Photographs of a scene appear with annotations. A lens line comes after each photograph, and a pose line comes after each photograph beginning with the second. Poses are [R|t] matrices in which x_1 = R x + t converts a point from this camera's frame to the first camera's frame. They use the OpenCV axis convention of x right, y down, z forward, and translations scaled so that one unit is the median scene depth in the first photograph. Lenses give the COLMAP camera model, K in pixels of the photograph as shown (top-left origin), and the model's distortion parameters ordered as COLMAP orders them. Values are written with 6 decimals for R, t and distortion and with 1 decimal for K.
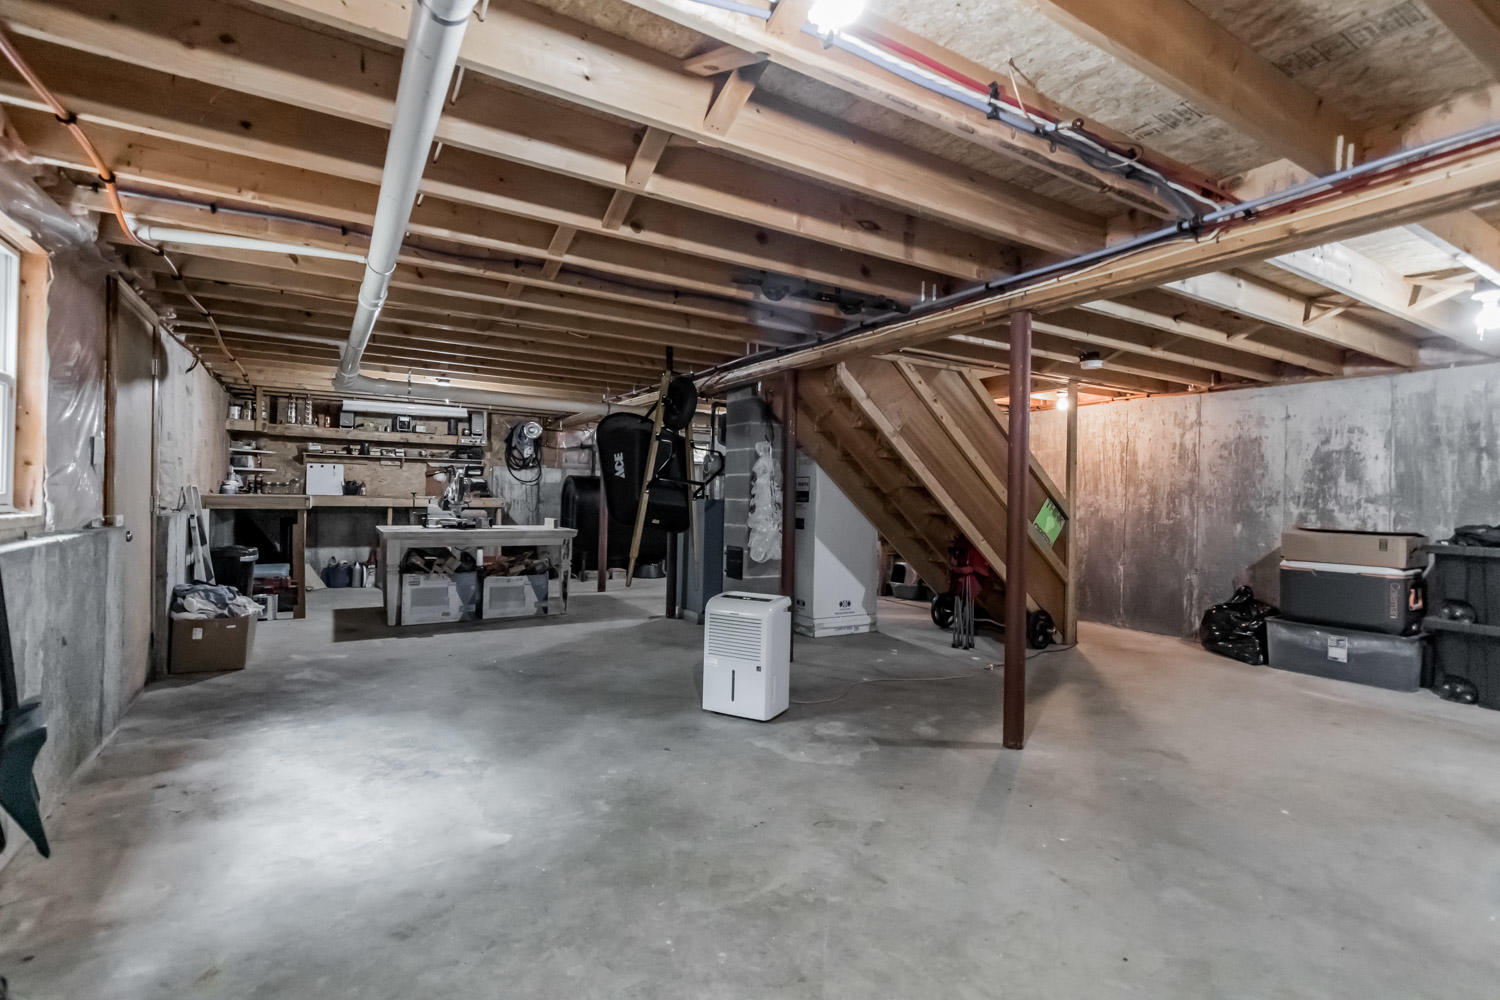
lens RADIAL K [[693.7, 0, 752.5], [0, 693.7, 490.3], [0, 0, 1]] dist [-0.002021, -0.000747]
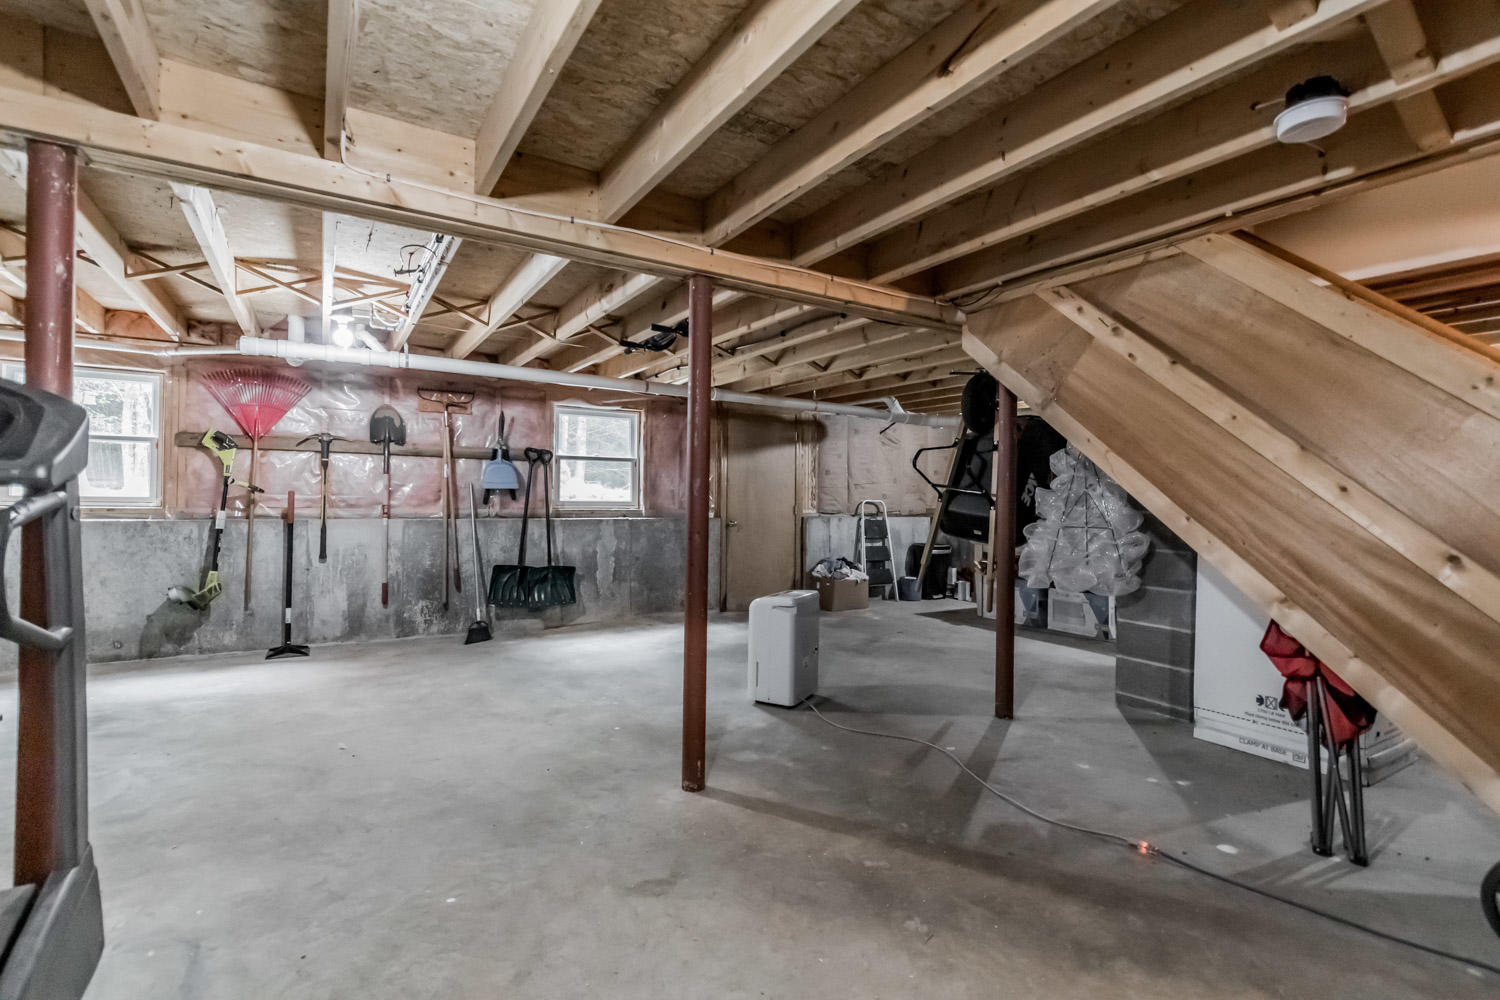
lens RADIAL K [[693.7, 0, 746.3], [0, 693.7, 502.4], [0, 0, 1]] dist [-0.002021, -0.000747]
pose [[0.011182, -0.012073, -0.999865, 0.460325], [-0.007570, 0.999897, -0.012158, 0.010268], [0.999909, 0.007705, 0.011090, 0.392353]]
